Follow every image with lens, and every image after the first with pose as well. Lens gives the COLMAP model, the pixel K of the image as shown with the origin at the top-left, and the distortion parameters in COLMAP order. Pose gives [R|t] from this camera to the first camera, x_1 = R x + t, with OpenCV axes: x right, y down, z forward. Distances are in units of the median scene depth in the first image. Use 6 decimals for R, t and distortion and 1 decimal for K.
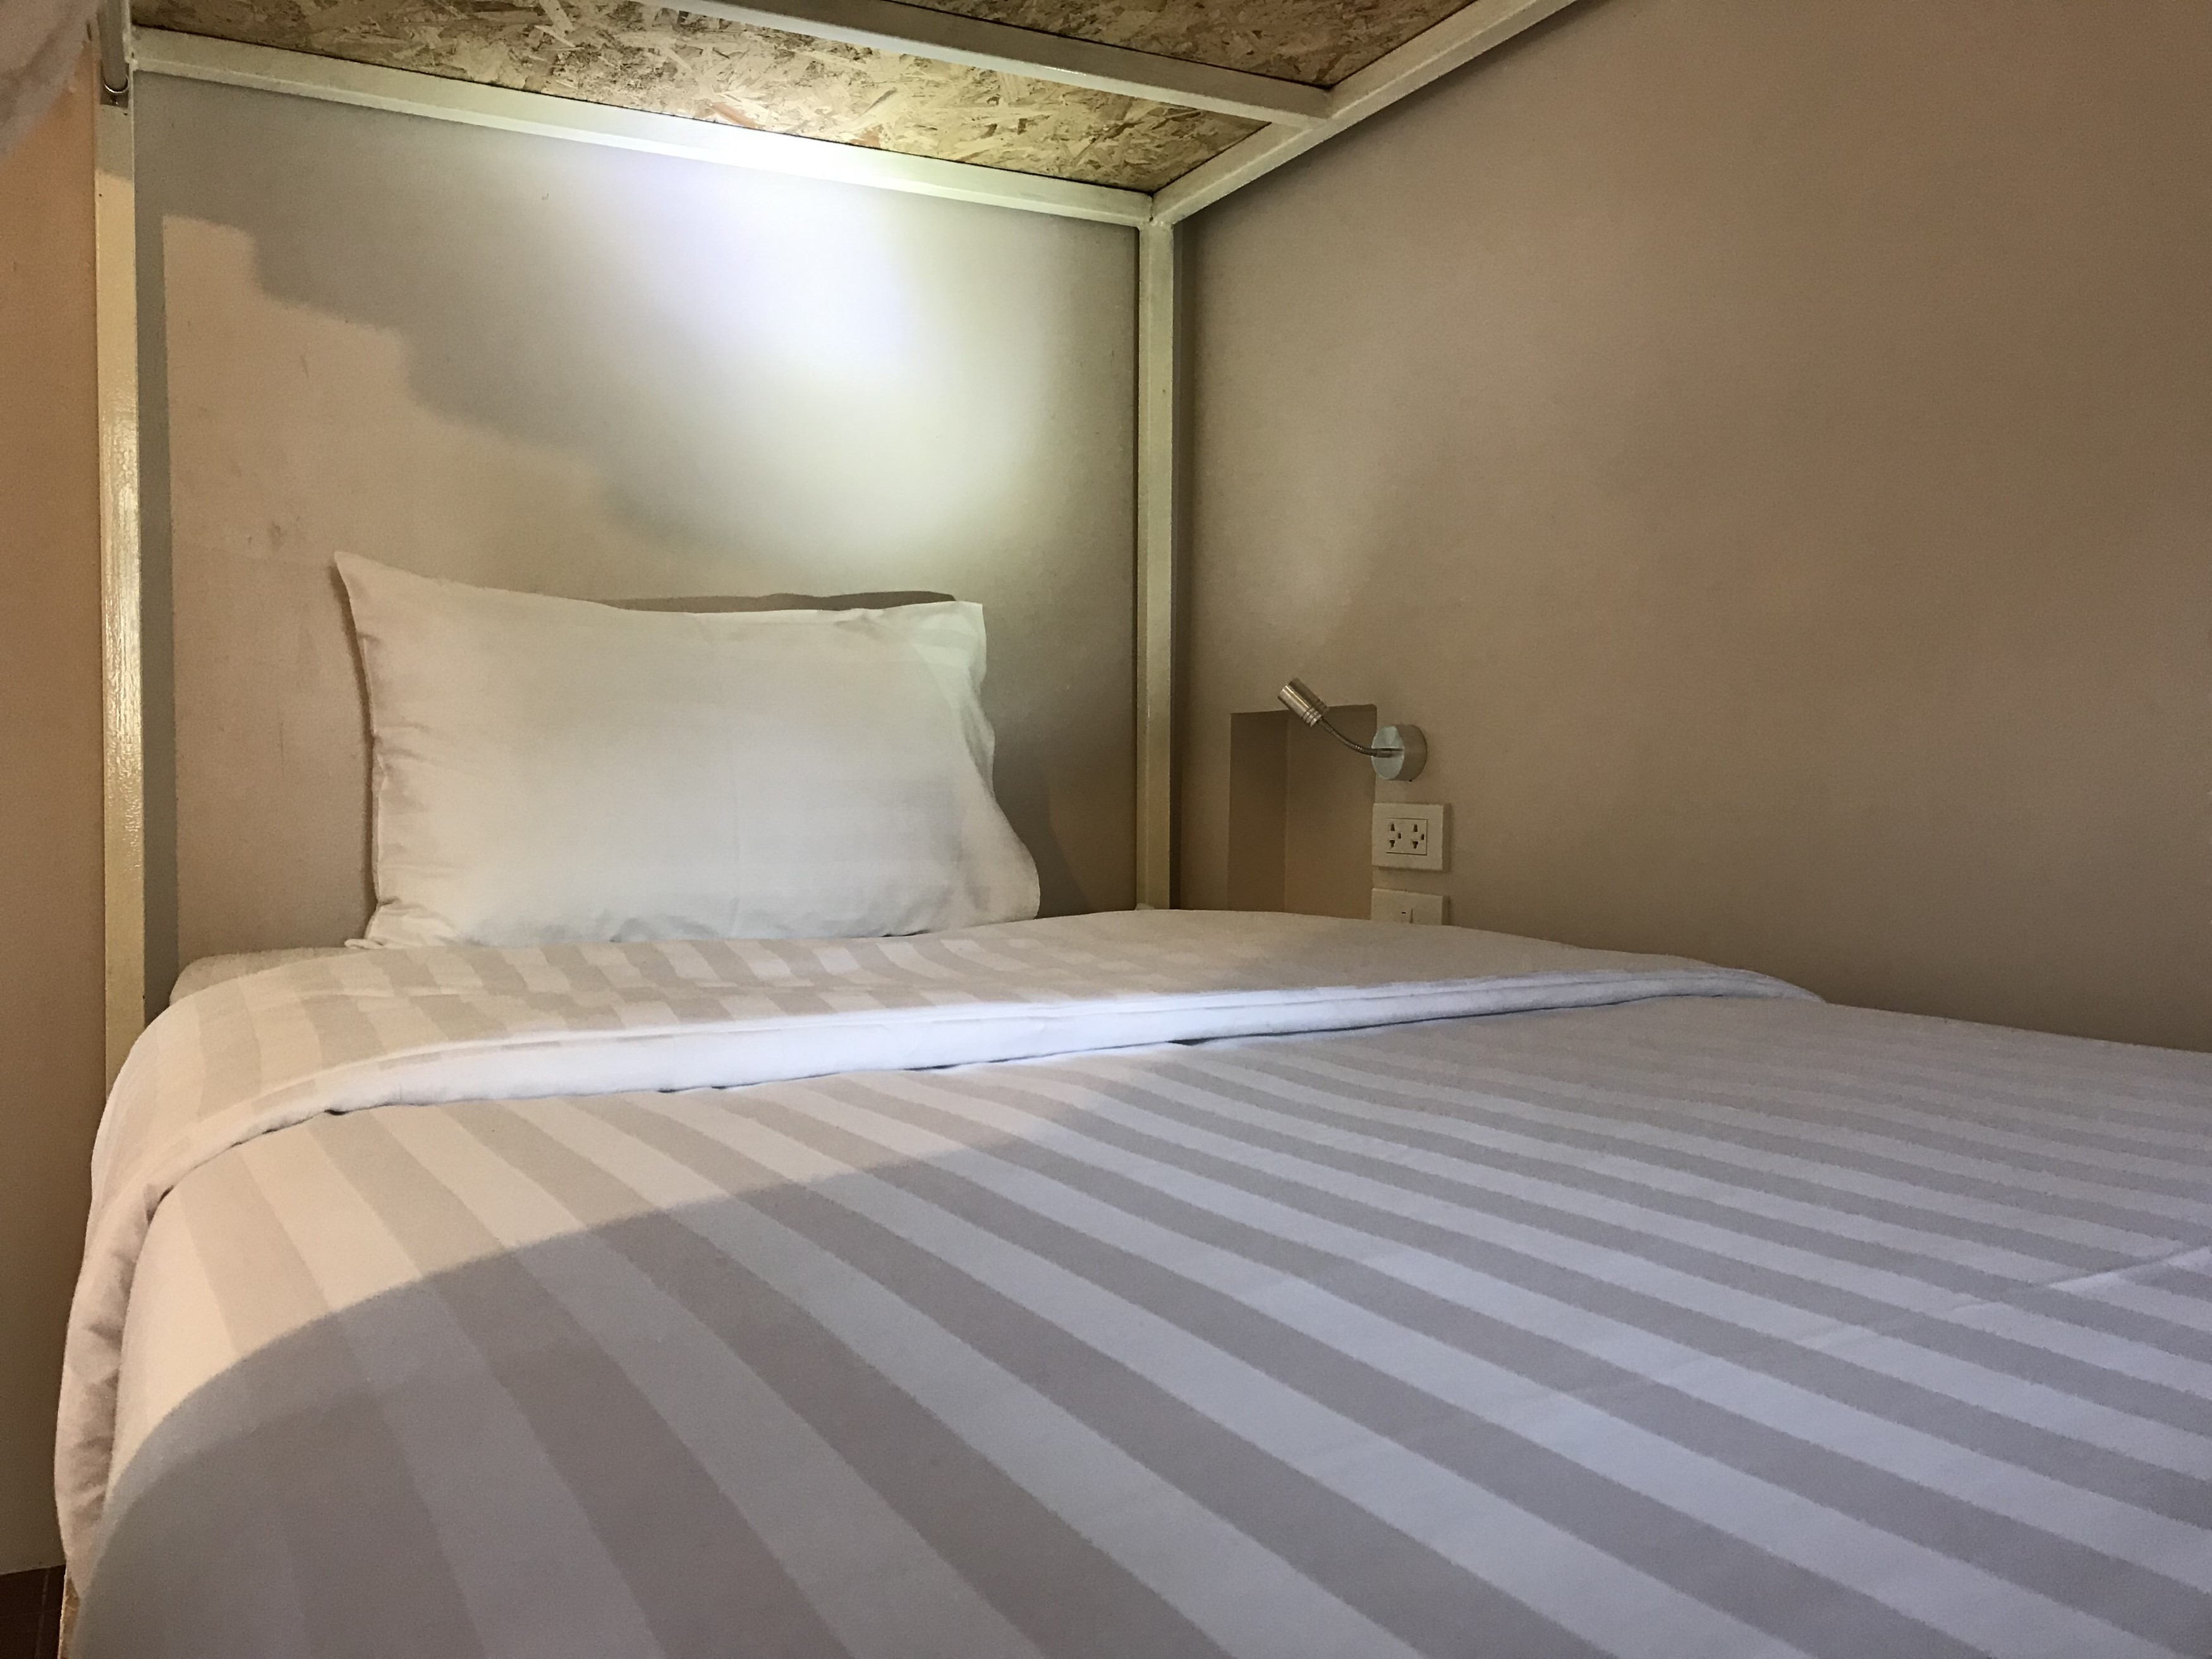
lens RADIAL K [[1906.3, 0, 1049.9], [0, 1906.3, 832.2], [0, 0, 1]] dist [0.102975, -0.067716]
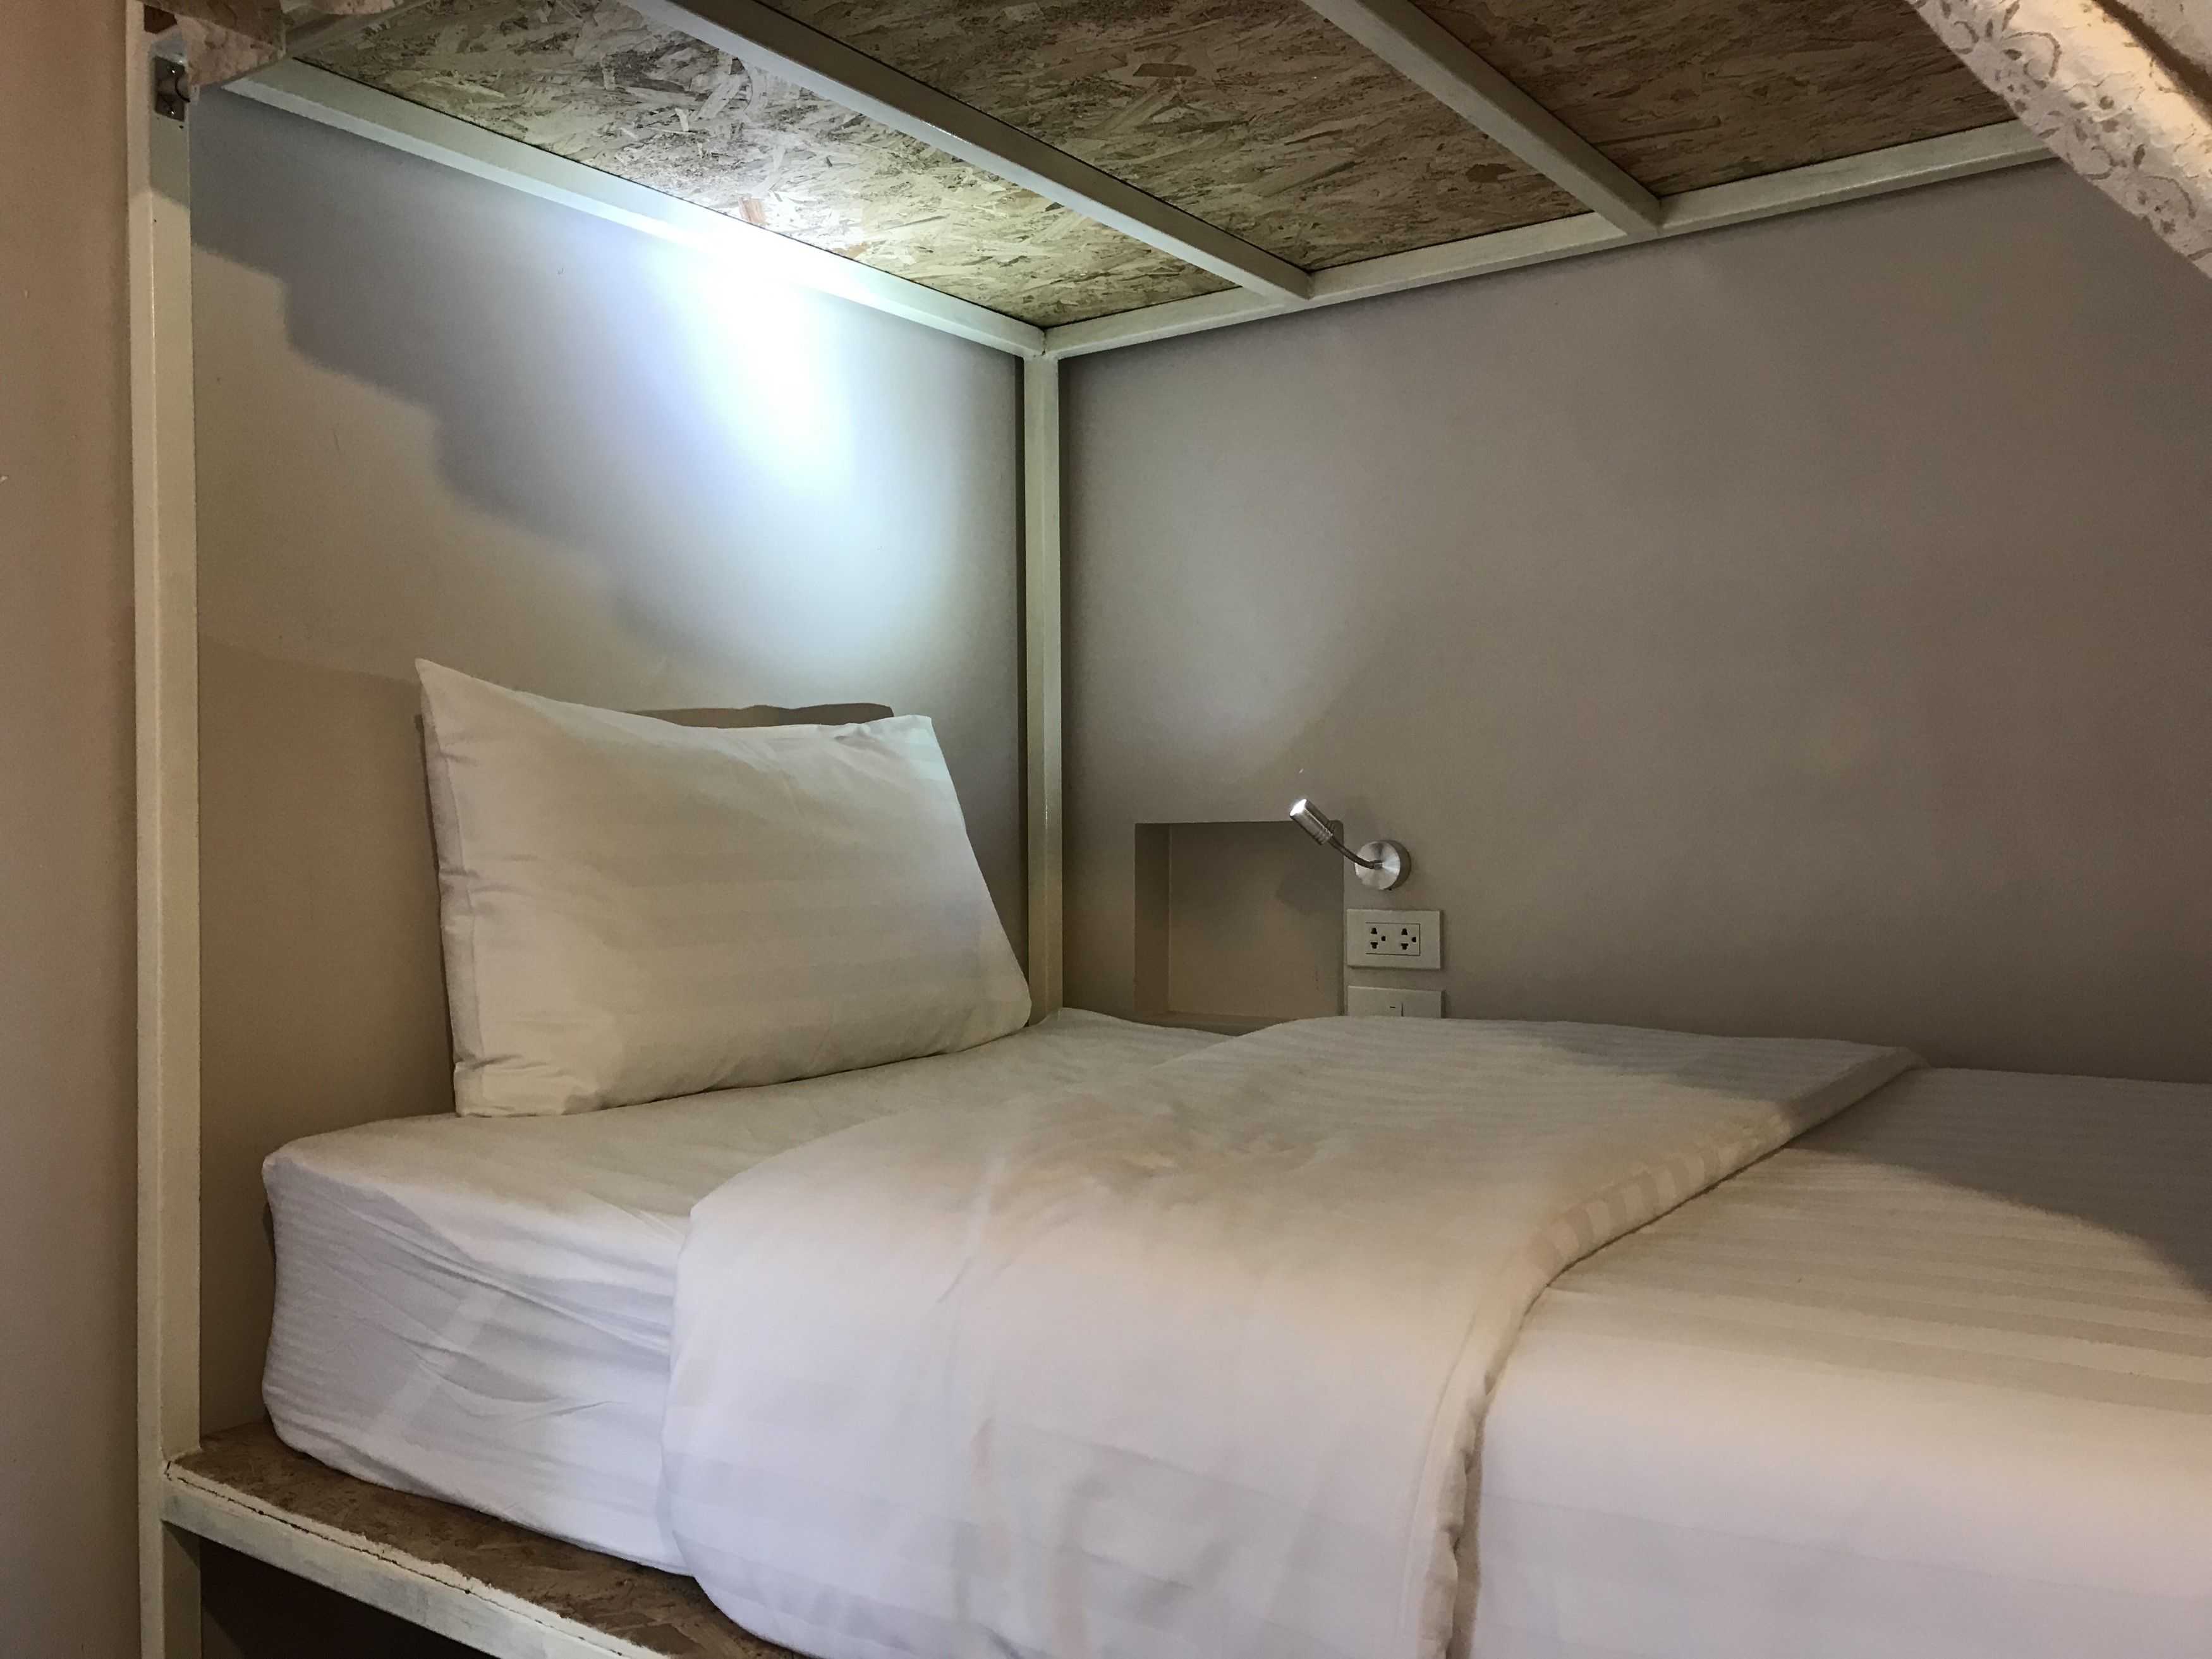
lens RADIAL K [[1906.3, 0, 1049.9], [0, 1906.3, 832.2], [0, 0, 1]] dist [0.102975, -0.067716]
pose [[0.876413, -0.012363, 0.481402, -0.517446], [0.025203, 0.999478, -0.020215, -0.041808], [-0.480901, 0.029850, 0.876267, 0.105325]]
